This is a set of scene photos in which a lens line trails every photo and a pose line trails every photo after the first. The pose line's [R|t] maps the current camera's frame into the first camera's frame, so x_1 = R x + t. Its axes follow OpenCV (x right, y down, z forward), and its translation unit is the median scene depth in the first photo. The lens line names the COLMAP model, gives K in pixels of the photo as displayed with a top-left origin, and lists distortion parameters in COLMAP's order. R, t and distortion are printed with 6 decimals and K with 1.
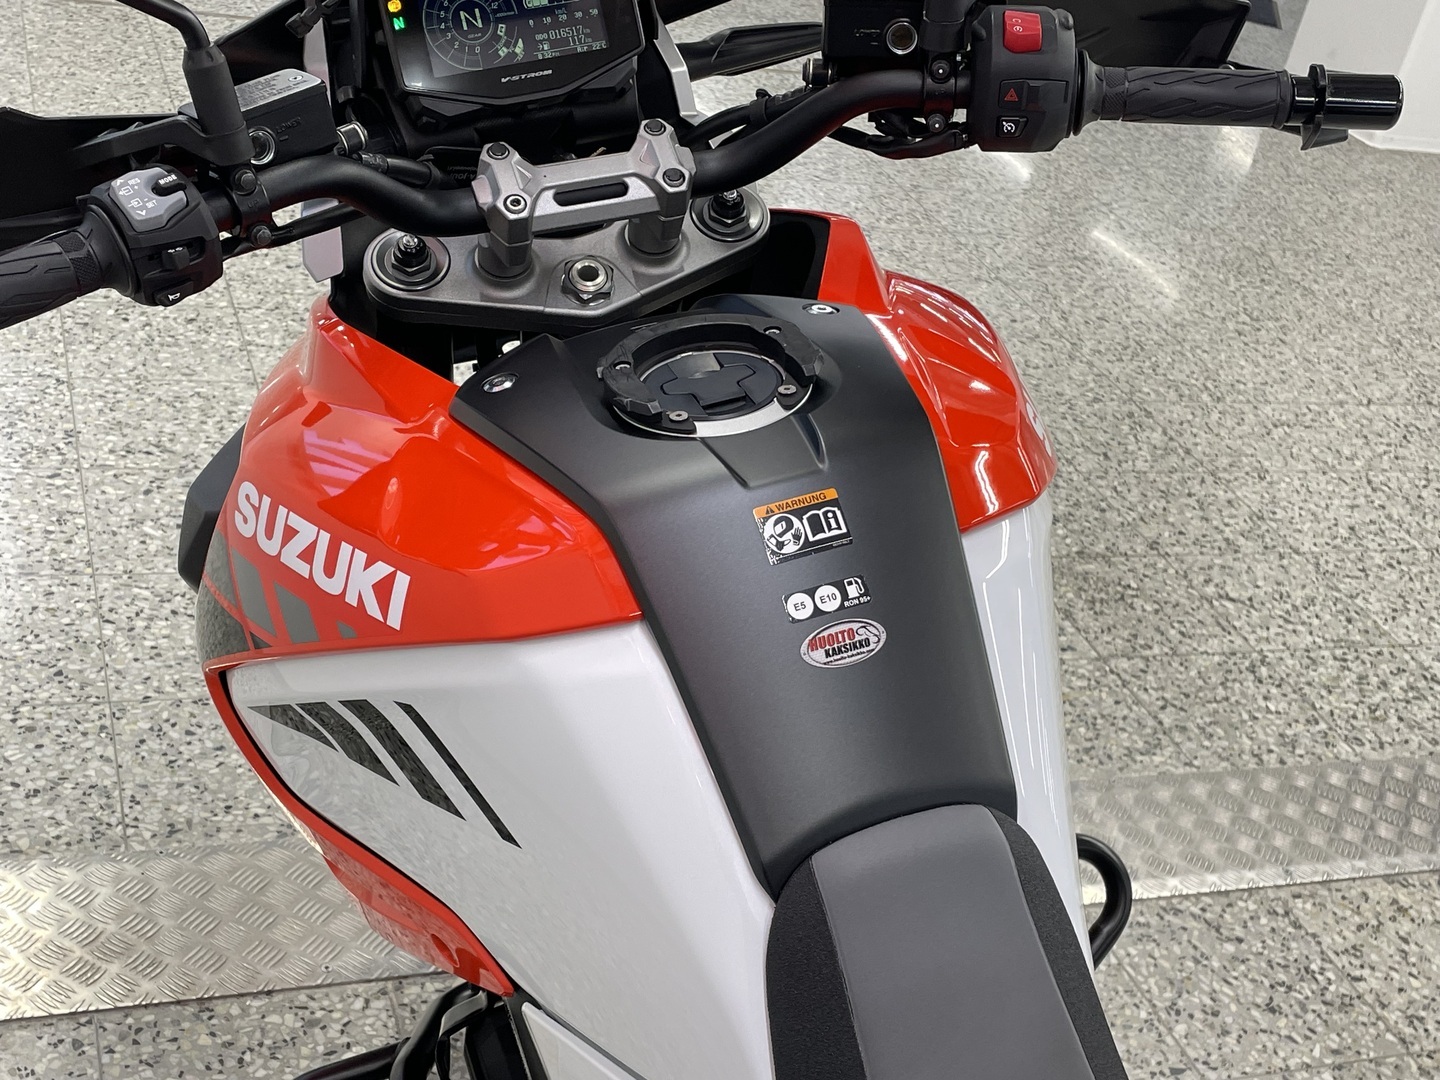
lens RADIAL K [[1835.7, 0, 716.2], [0, 1835.7, 565.0], [0, 0, 1]] dist [0.093518, -0.062480]
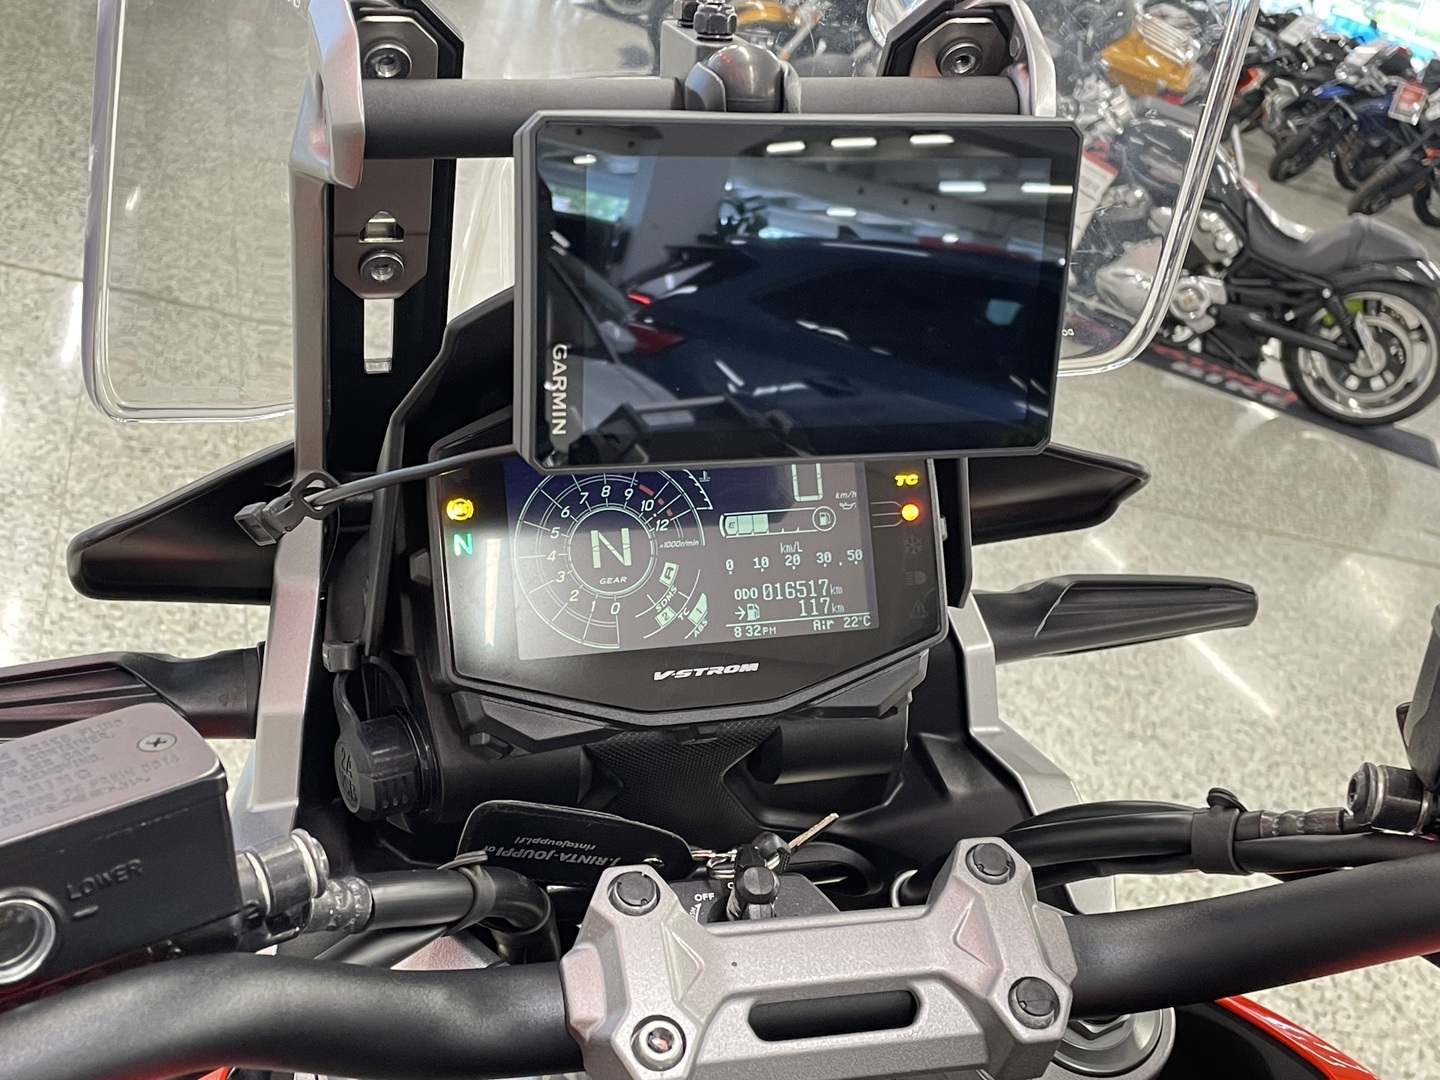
lens RADIAL K [[1822.6, 0, 723.9], [0, 1822.6, 526.3], [0, 0, 1]] dist [0.136873, -0.288902]
pose [[0.991451, 0.126254, -0.032929, -0.038071], [-0.130232, 0.973026, -0.190423, -0.092302], [0.007999, 0.193083, 0.981150, 0.228751]]
